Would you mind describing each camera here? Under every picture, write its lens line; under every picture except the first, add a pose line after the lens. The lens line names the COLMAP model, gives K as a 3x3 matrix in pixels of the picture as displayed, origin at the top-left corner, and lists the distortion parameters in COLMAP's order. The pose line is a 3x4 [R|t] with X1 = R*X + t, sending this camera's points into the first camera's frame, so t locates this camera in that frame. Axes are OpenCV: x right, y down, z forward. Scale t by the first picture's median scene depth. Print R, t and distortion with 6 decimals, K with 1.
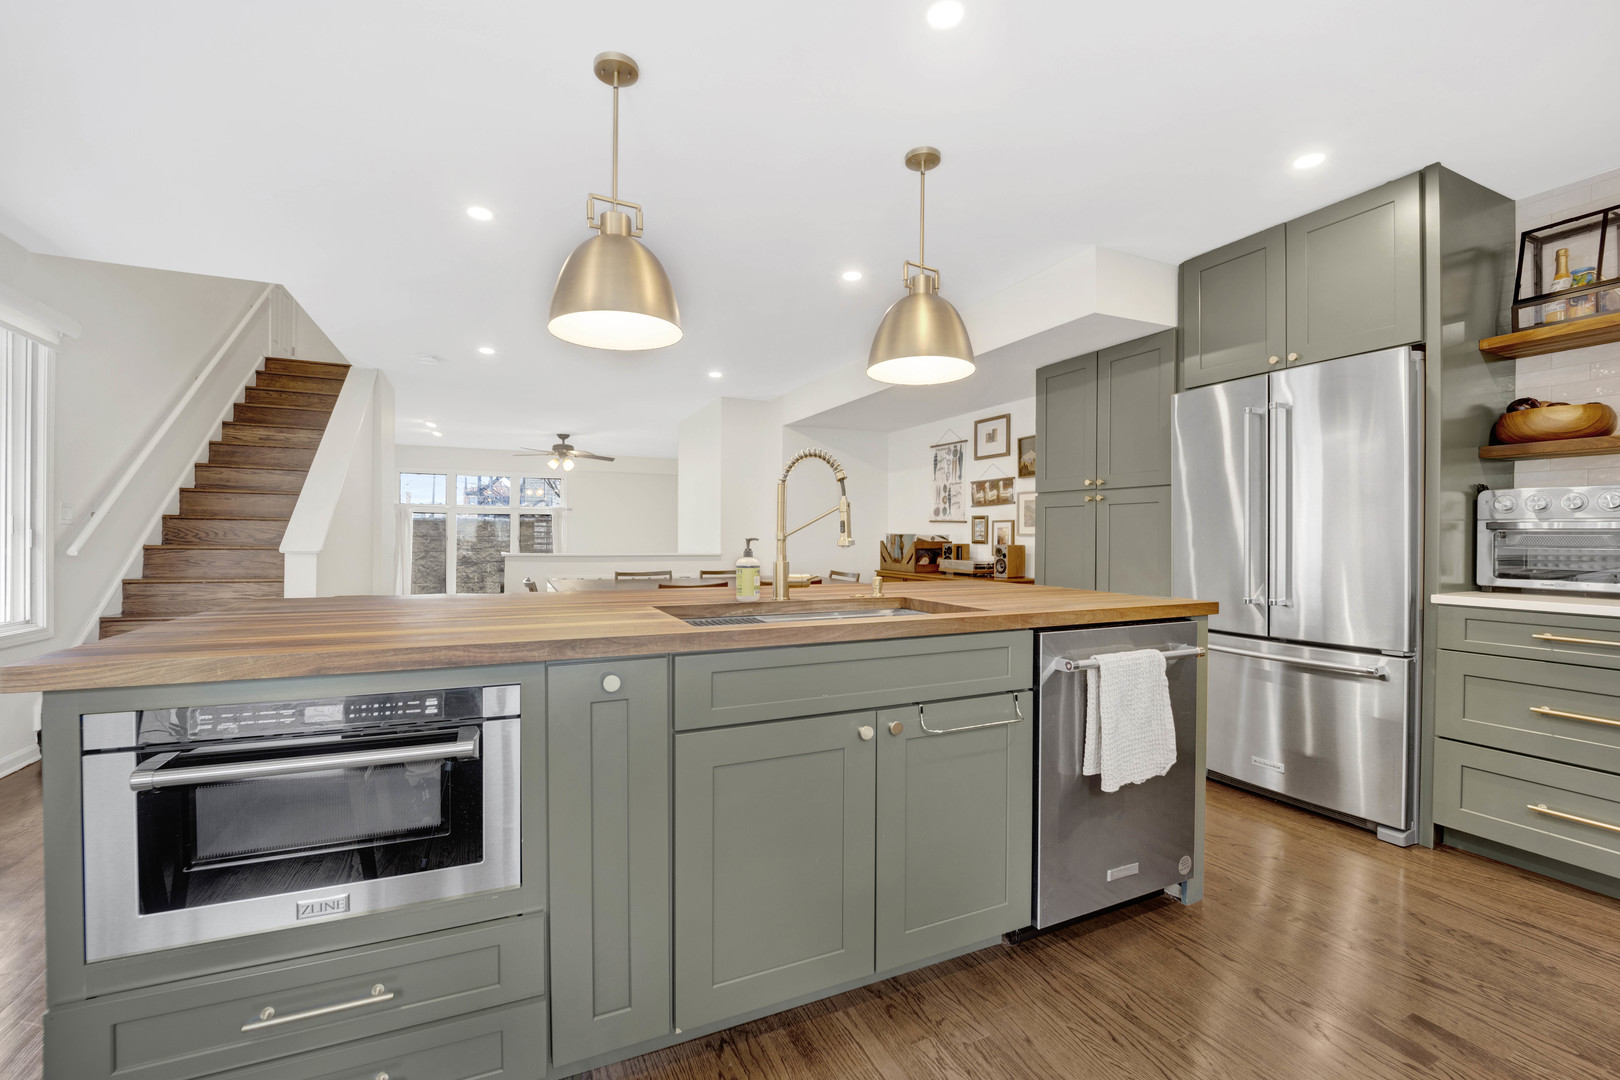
lens RADIAL K [[656.1, 0, 827.5], [0, 656.1, 537.0], [0, 0, 1]] dist [-0.010783, -0.000067]
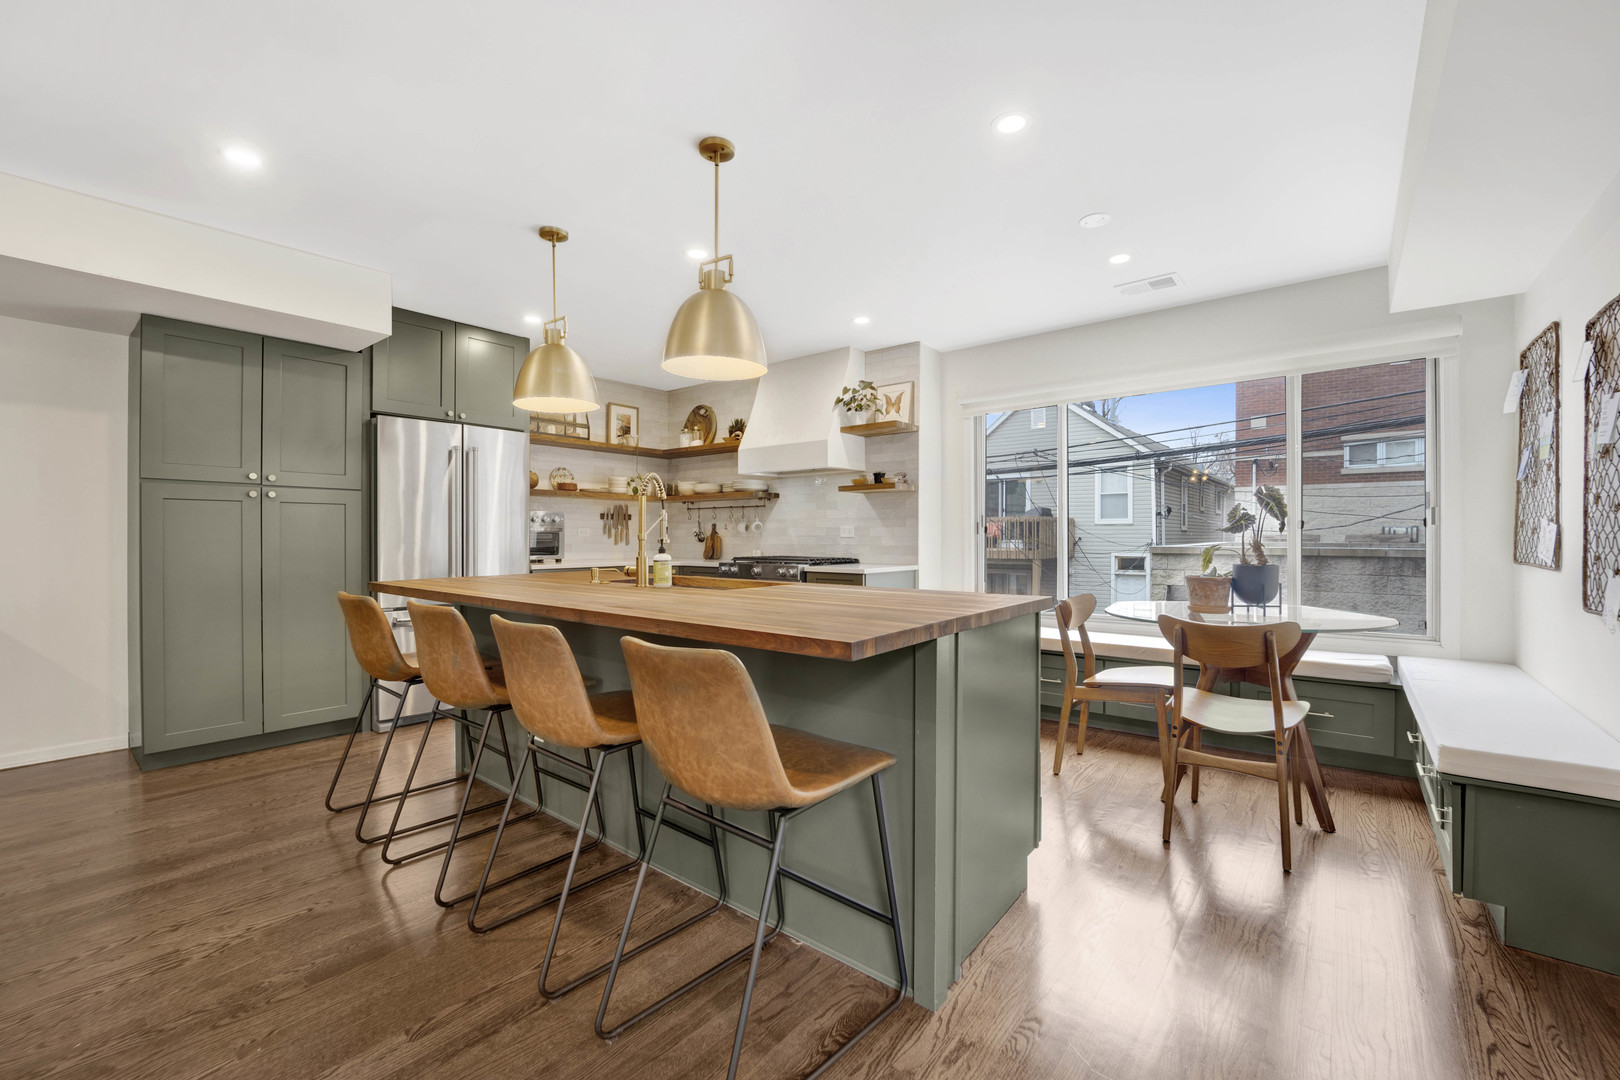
lens RADIAL K [[671.8, 0, 800.3], [0, 671.8, 537.8], [0, 0, 1]] dist [-0.017985, -0.000280]
pose [[-0.402945, -0.008063, 0.915189, -0.523644], [-0.001135, 0.999965, 0.008310, -0.004300], [-0.915224, 0.002310, -0.402940, 0.468943]]
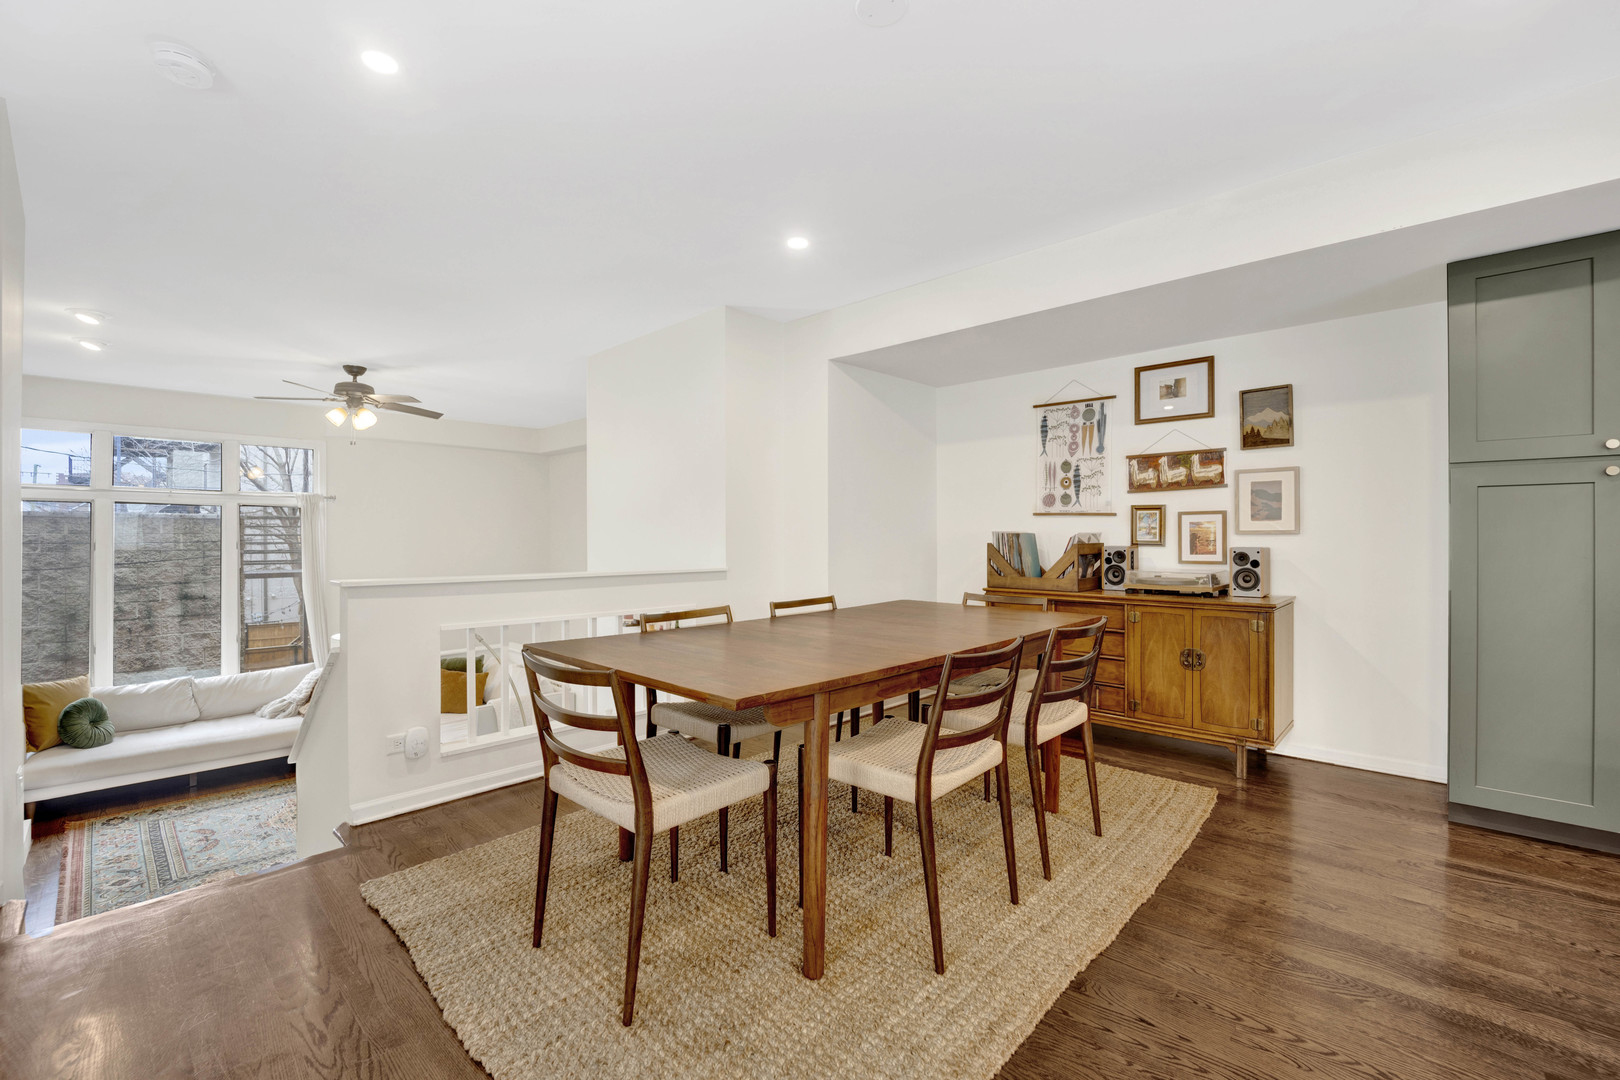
lens RADIAL K [[683.8, 0, 814.1], [0, 683.8, 537.2], [0, 0, 1]] dist [-0.026468, -0.000567]
pose [[0.940665, -0.007882, 0.339244, -0.355268], [0.008344, 0.999965, 0.000097, -0.001905], [-0.339233, 0.002739, 0.940698, 0.470530]]
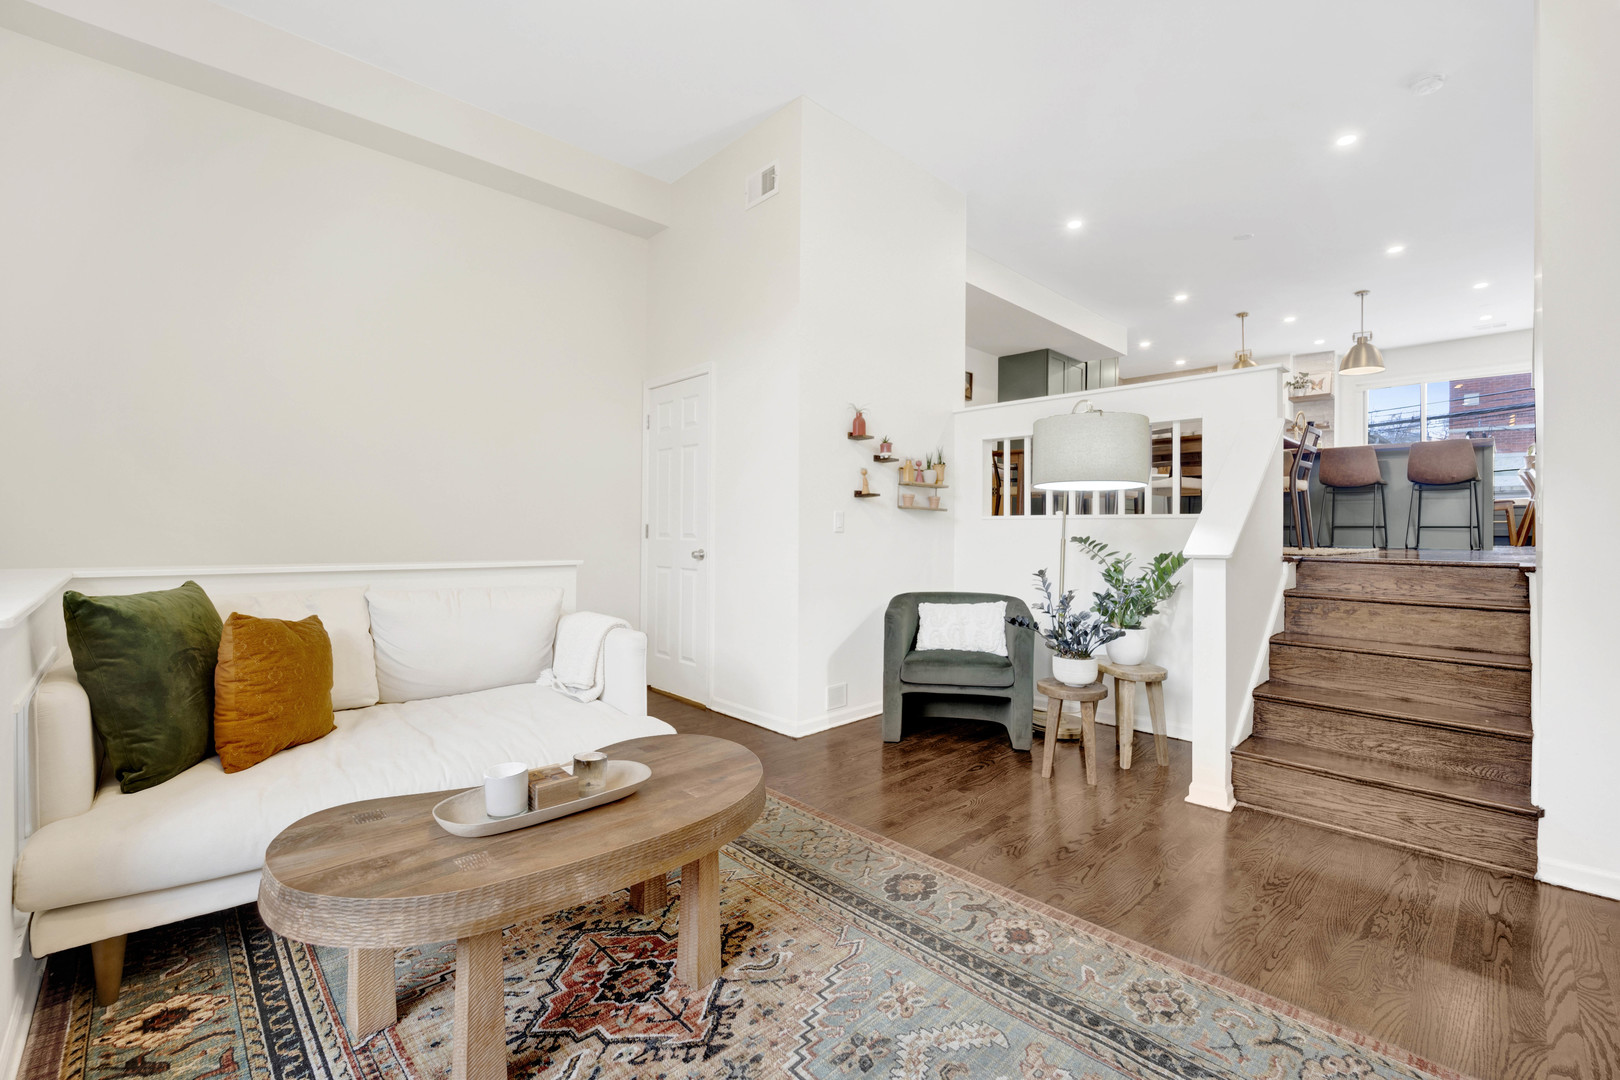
lens RADIAL K [[683.8, 0, 814.1], [0, 683.8, 537.2], [0, 0, 1]] dist [-0.026468, -0.000567]
pose [[-0.283439, -0.019161, 0.958799, -0.975830], [-0.006506, 0.999816, 0.018058, 0.173014], [-0.958968, -0.001120, -0.283511, 1.619076]]
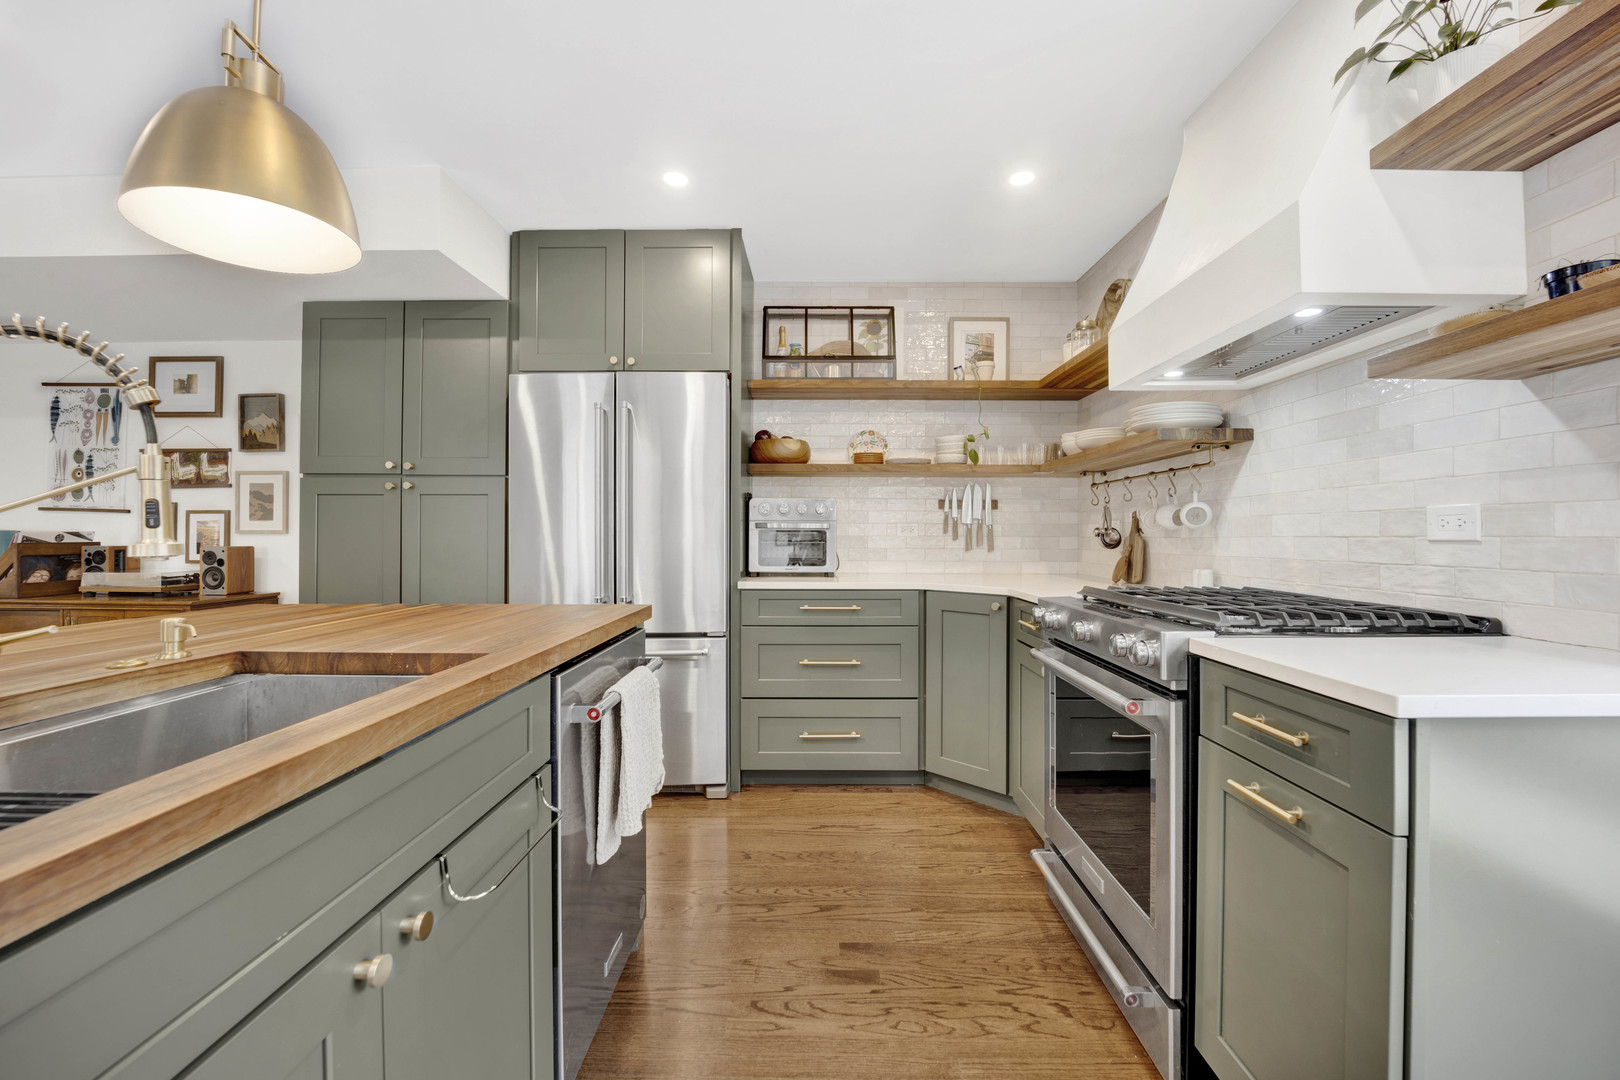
lens RADIAL K [[668.6, 0, 789.2], [0, 668.6, 530.0], [0, 0, 1]] dist [-0.020770, -0.000154]
pose [[0.467428, 0.004208, 0.884021, -0.055084], [0.001593, 0.999983, -0.005602, -0.000303], [-0.884029, 0.004027, 0.467414, 0.144689]]
